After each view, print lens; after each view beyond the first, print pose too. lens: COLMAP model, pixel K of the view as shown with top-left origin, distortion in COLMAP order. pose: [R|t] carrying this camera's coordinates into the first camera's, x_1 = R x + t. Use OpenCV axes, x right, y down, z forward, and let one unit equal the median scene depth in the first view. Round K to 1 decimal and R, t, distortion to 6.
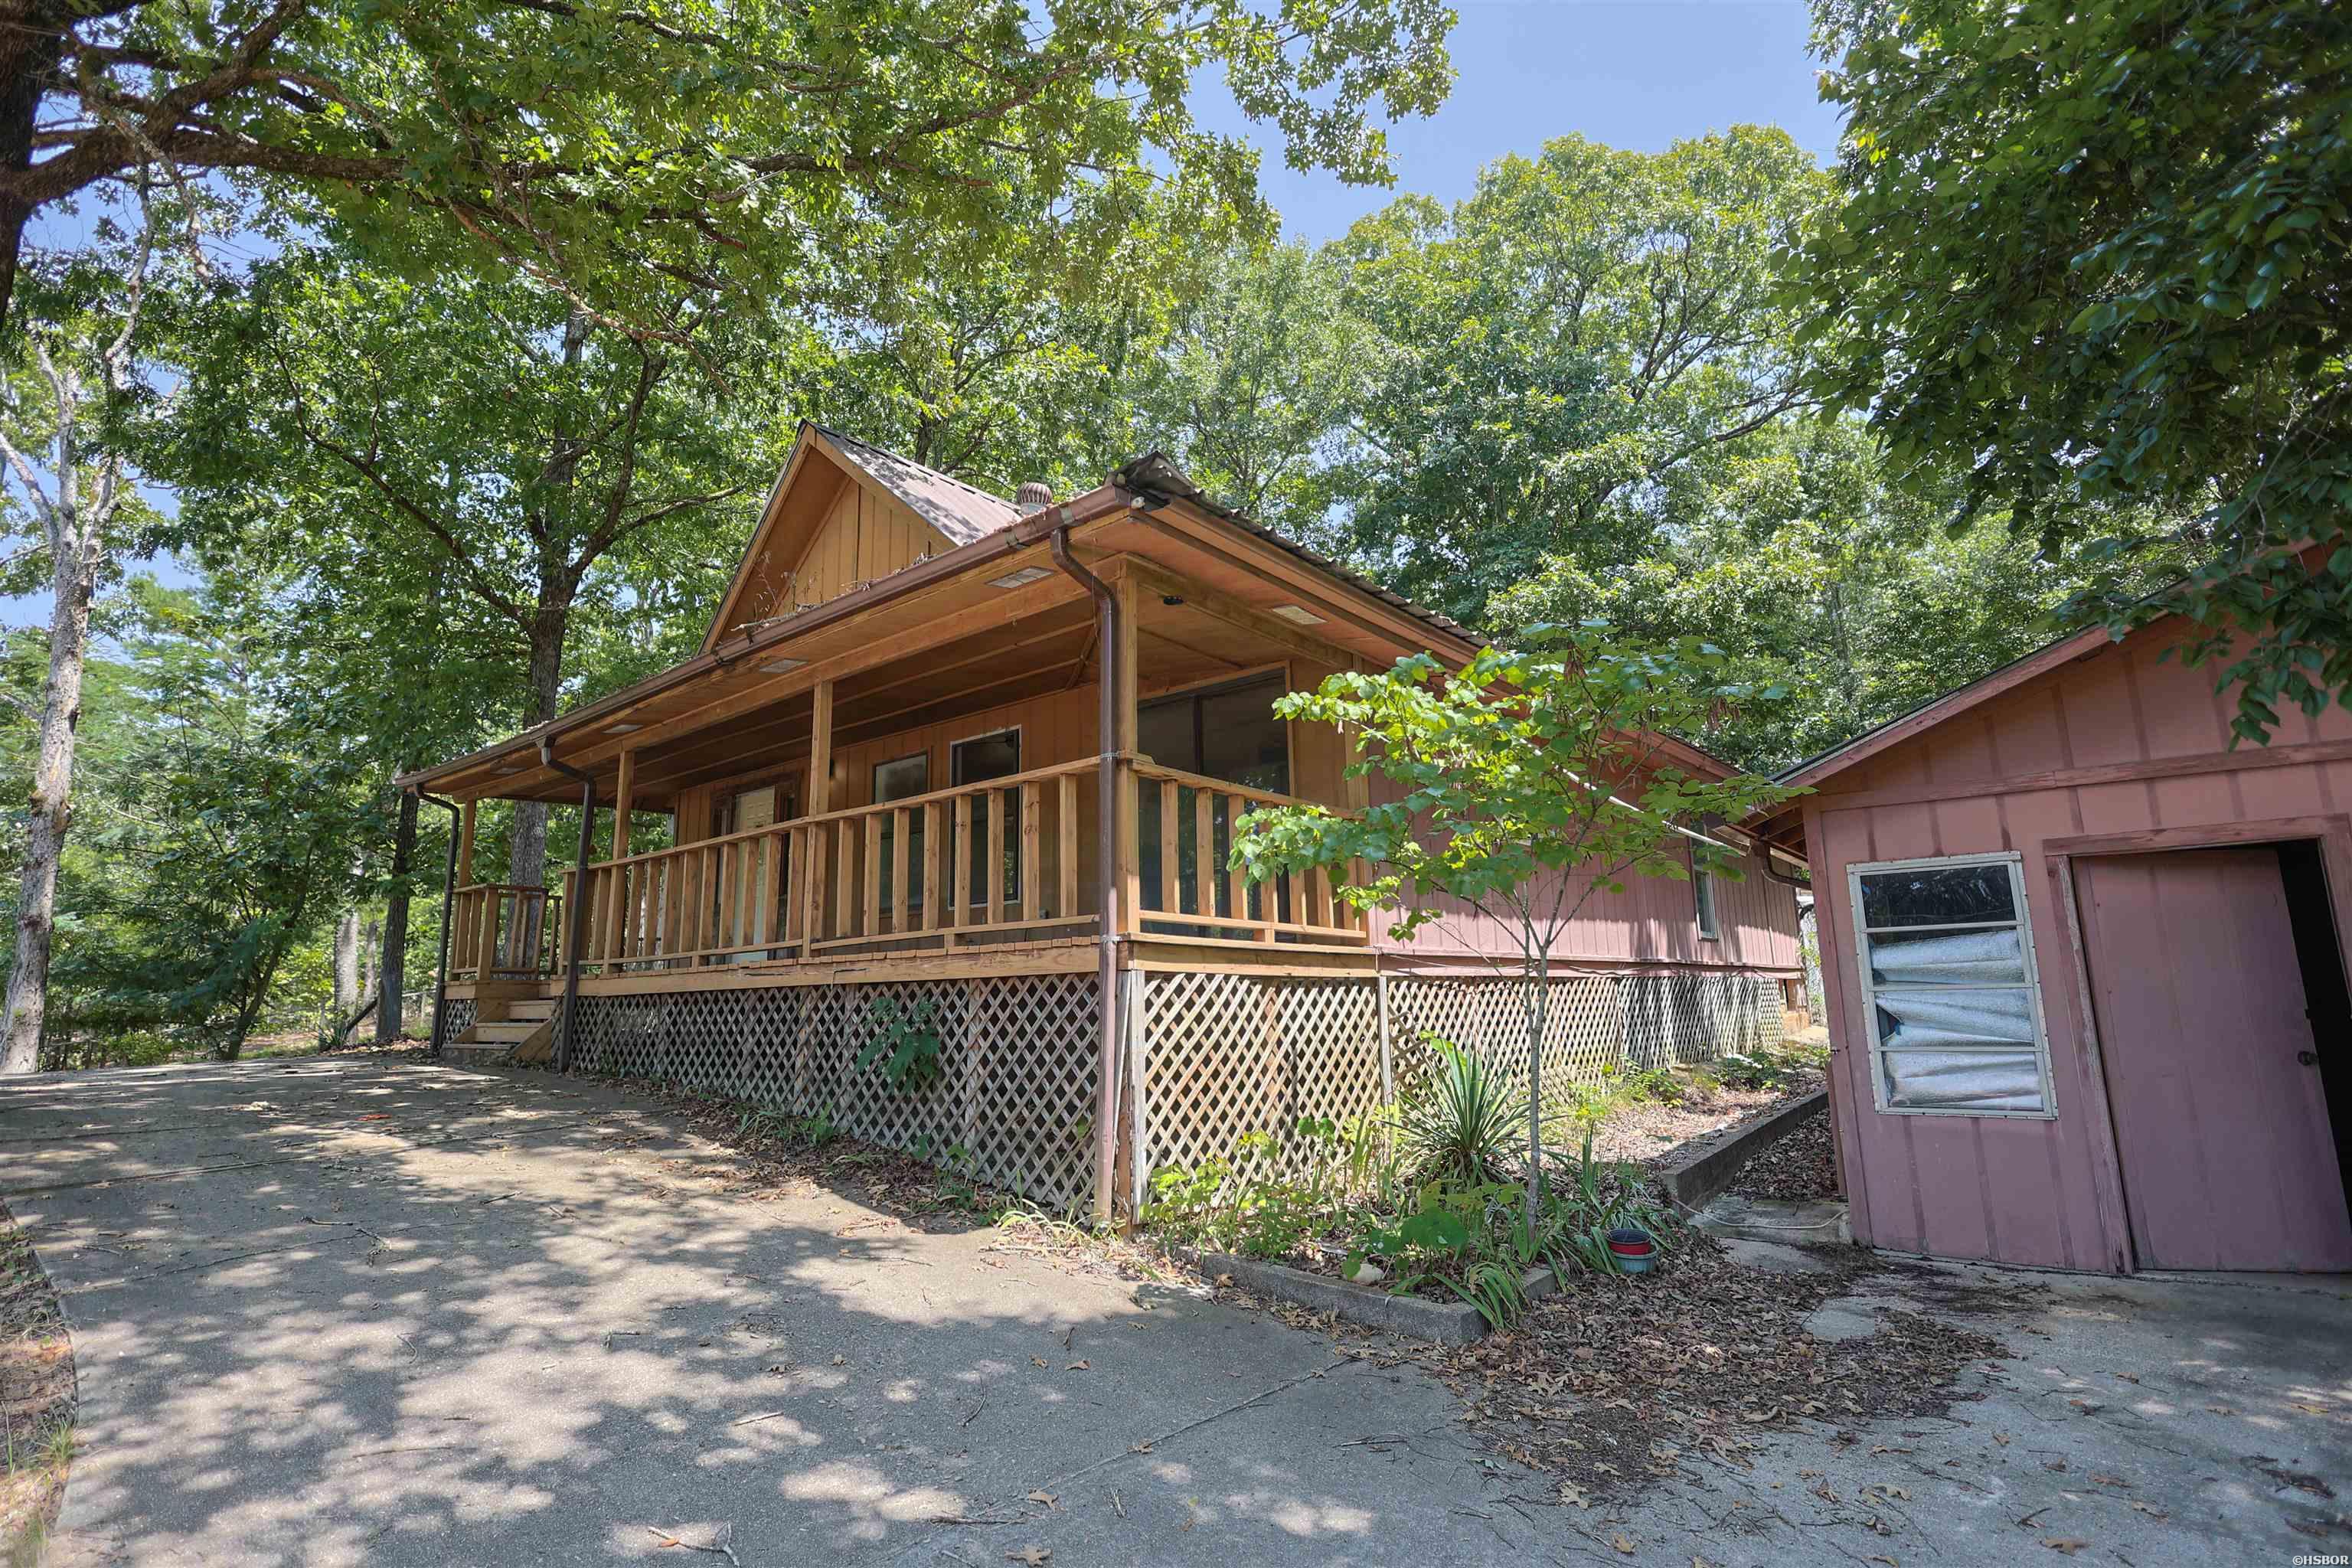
lens RADIAL K [[1150.5, 0, 1176.0], [0, 1150.5, 784.0], [0, 0, 1]] dist [-0.000078, 0.000682]
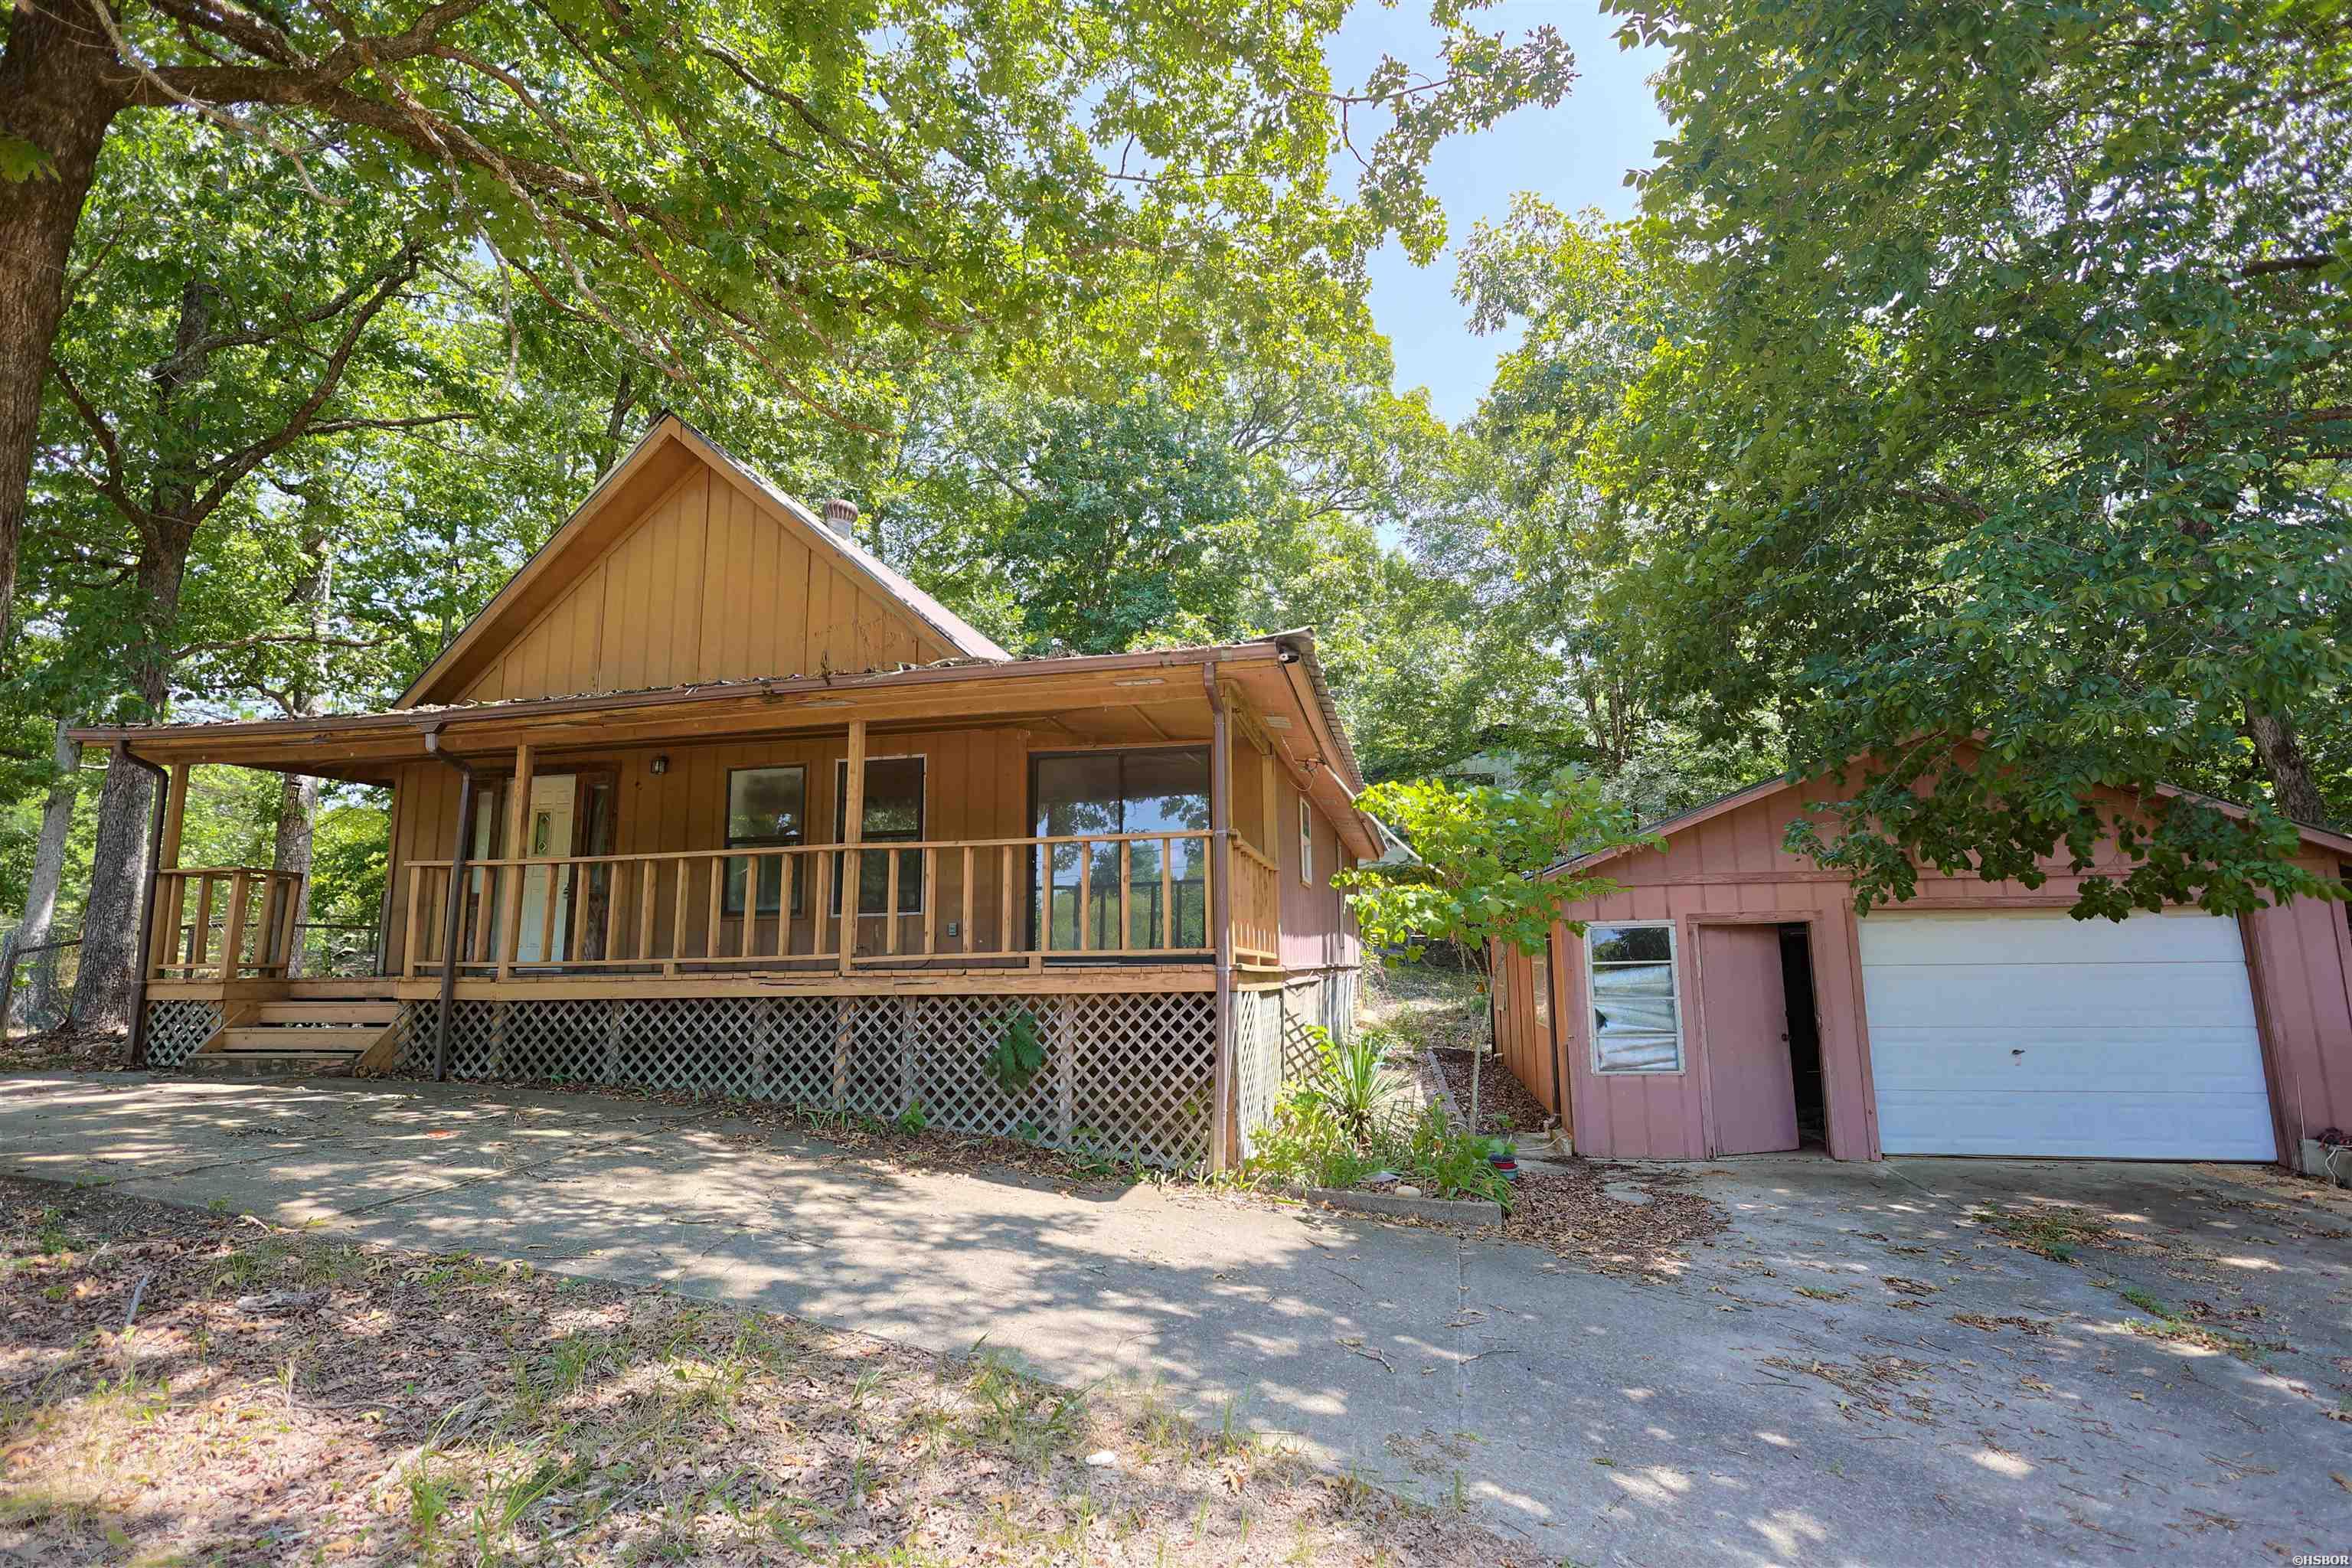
lens RADIAL K [[1146.2, 0, 1176.0], [0, 1146.2, 784.0], [0, 0, 1]] dist [0.001399, 0.001527]
pose [[0.882321, 0.079201, 0.463936, -0.704745], [-0.090388, 0.995905, 0.001883, -0.075704], [-0.461887, -0.043596, 0.885867, -0.157200]]
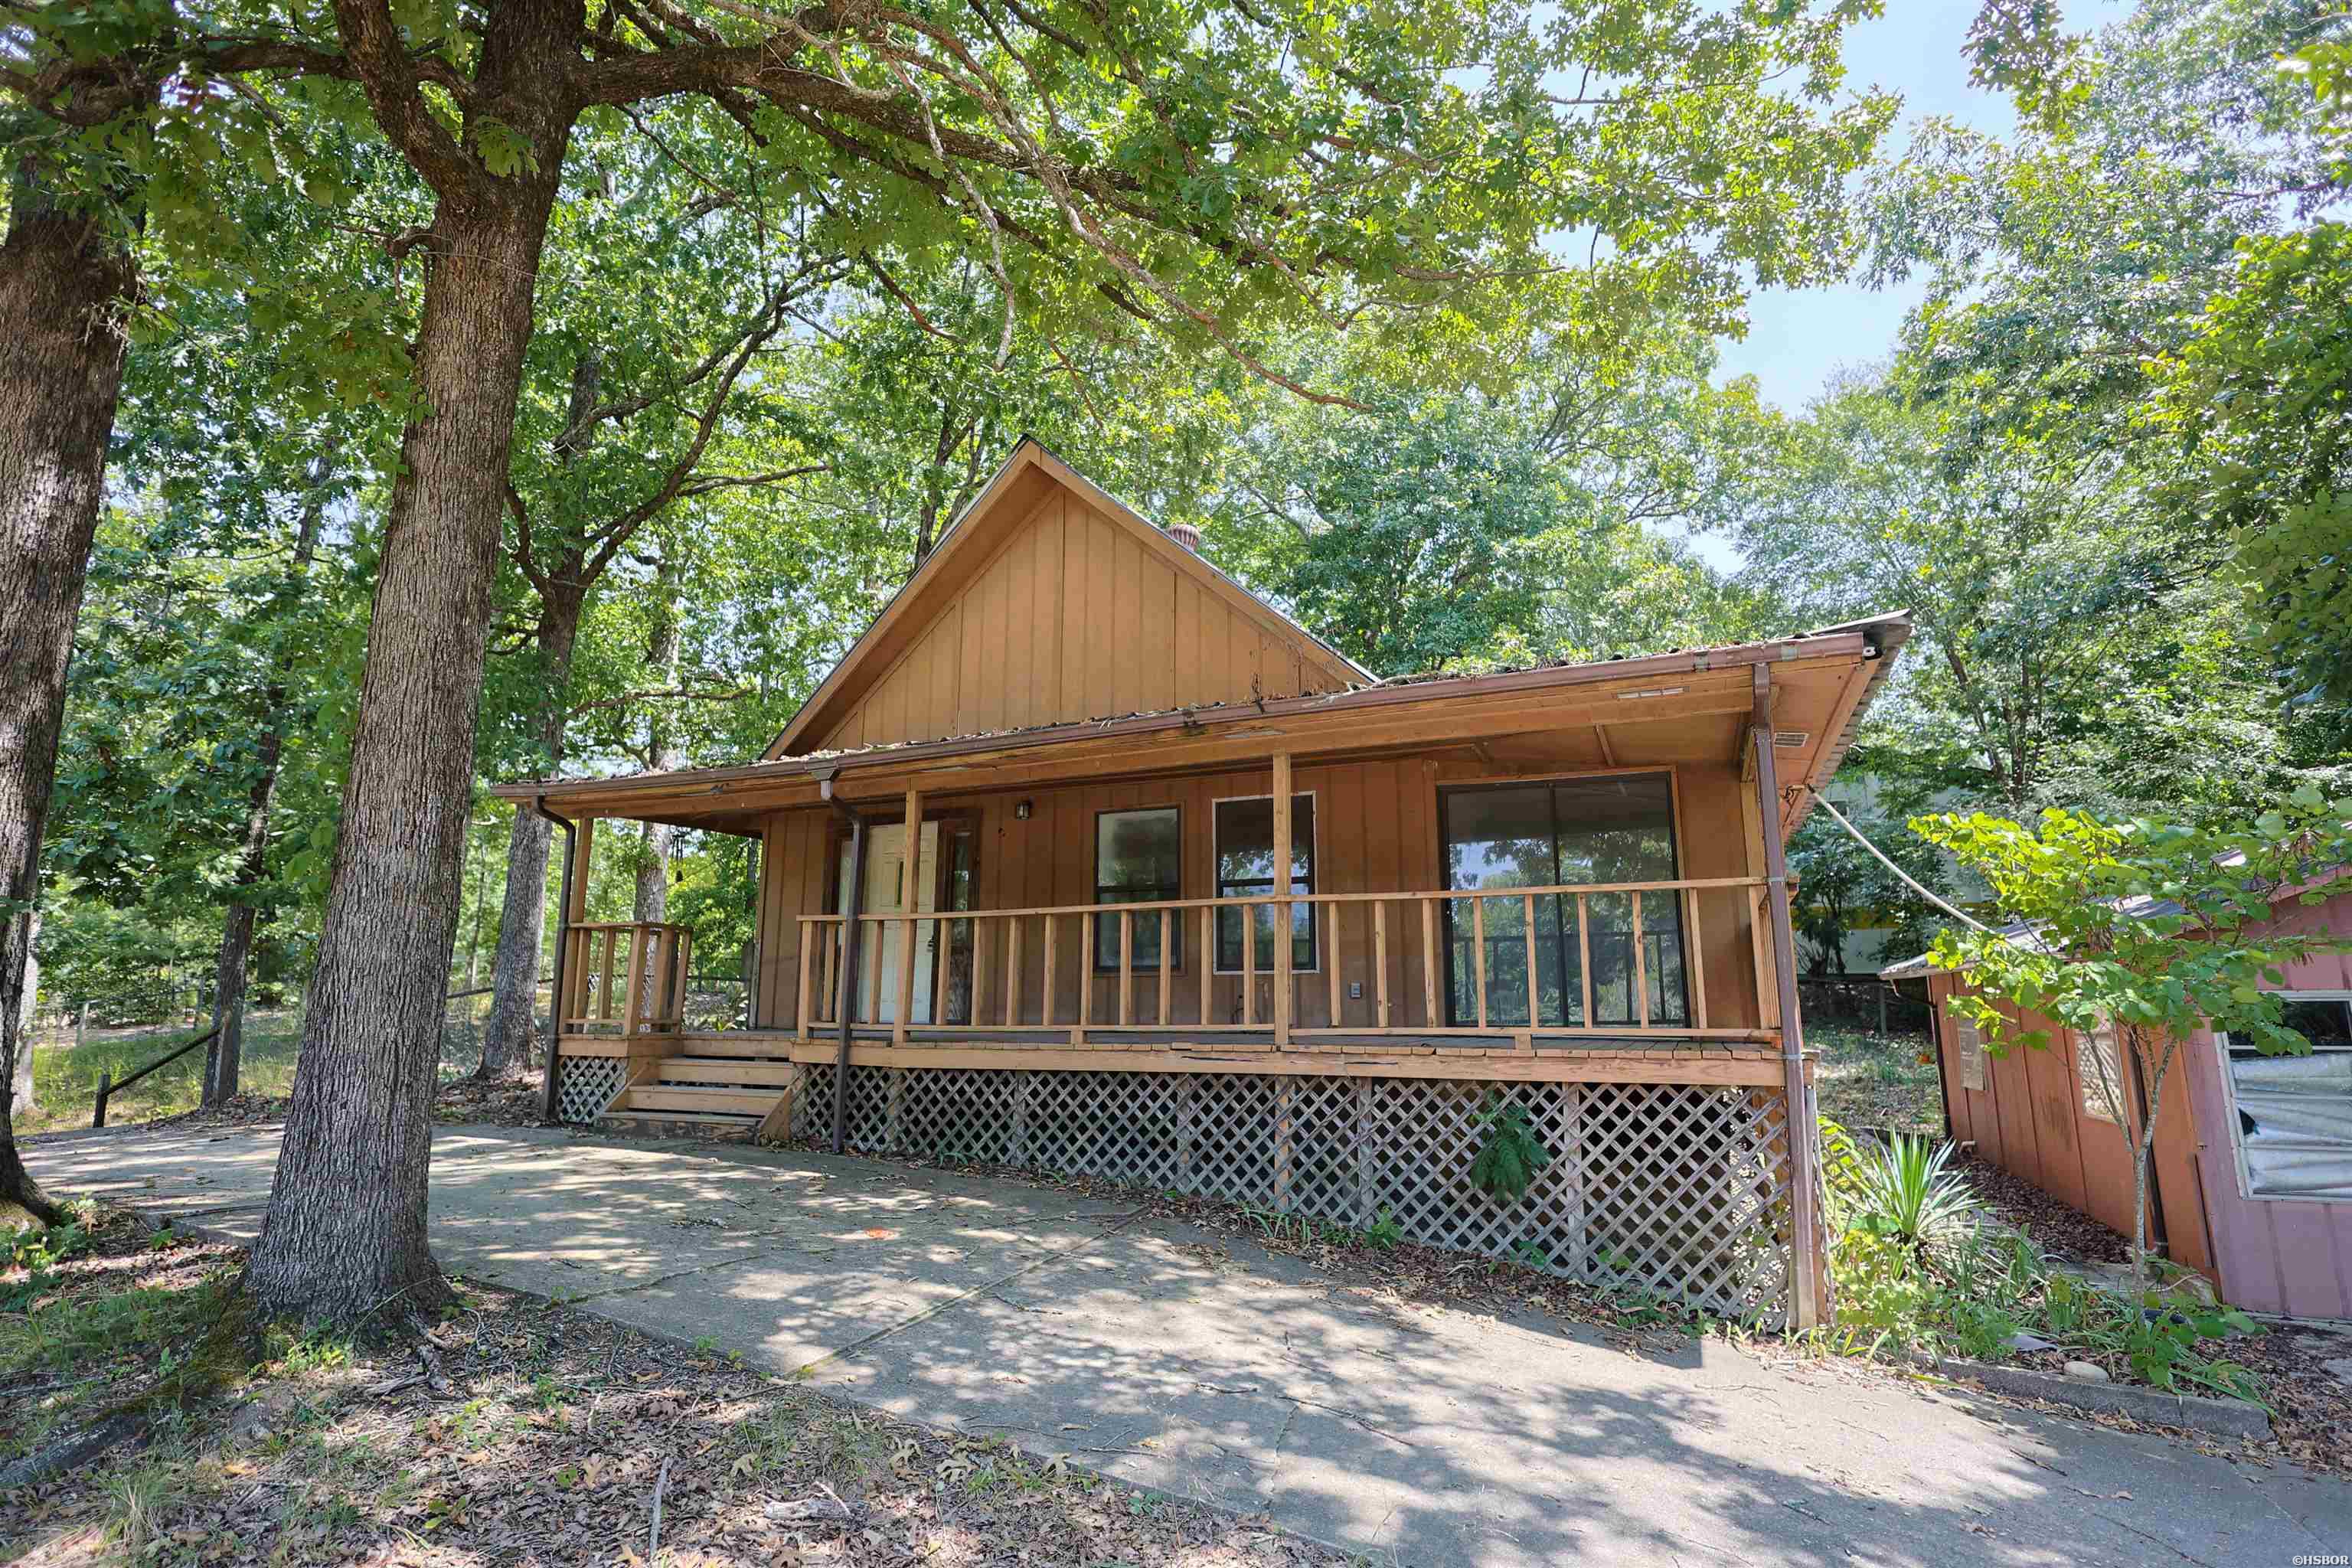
lens RADIAL K [[1150.5, 0, 1176.0], [0, 1150.5, 784.0], [0, 0, 1]] dist [-0.000078, 0.000682]
pose [[0.958435, 0.072319, 0.275992, -0.848692], [-0.070595, 0.997374, -0.016191, -0.054174], [-0.276438, -0.003966, 0.961024, 0.133317]]
